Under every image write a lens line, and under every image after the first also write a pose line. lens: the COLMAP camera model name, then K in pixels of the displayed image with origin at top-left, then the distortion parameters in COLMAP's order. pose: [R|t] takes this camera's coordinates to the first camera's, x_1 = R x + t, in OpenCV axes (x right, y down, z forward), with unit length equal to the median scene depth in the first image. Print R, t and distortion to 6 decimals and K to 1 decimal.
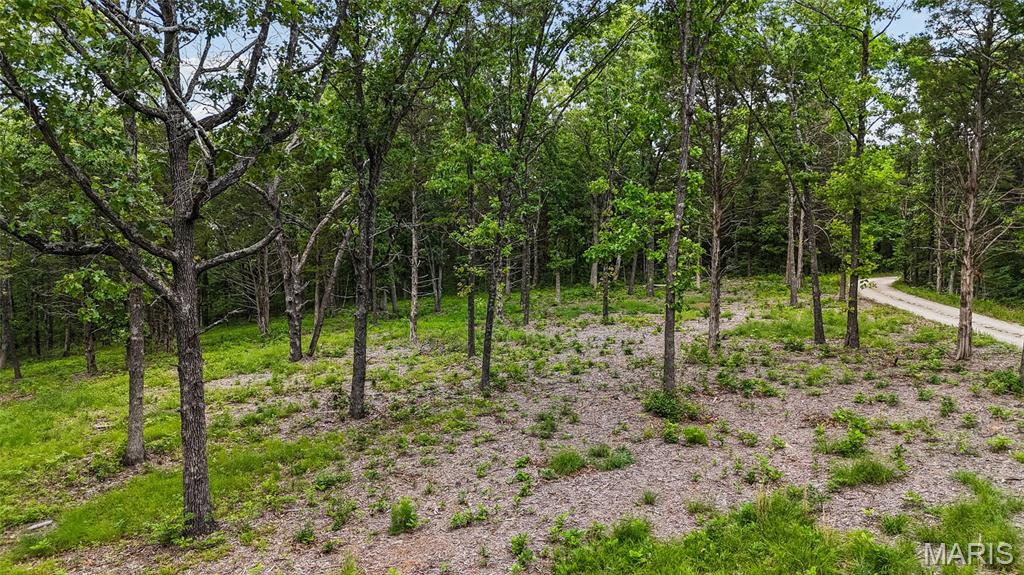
lens RADIAL K [[756.0, 0, 513.3], [0, 756.0, 286.0], [0, 0, 1]] dist [0.083082, -0.075617]
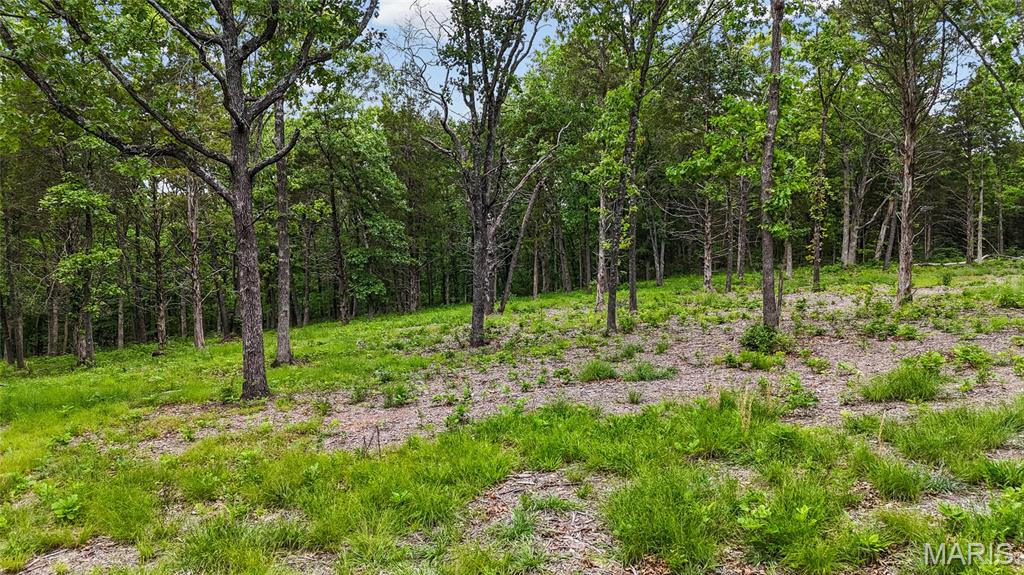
lens RADIAL K [[756.0, 0, 514.1], [0, 756.0, 282.5], [0, 0, 1]] dist [0.083082, -0.075617]
pose [[0.926475, 0.010437, -0.376212, 0.403070], [-0.012060, 0.999925, -0.001958, 0.143907], [0.376164, 0.006351, 0.926531, 0.067744]]
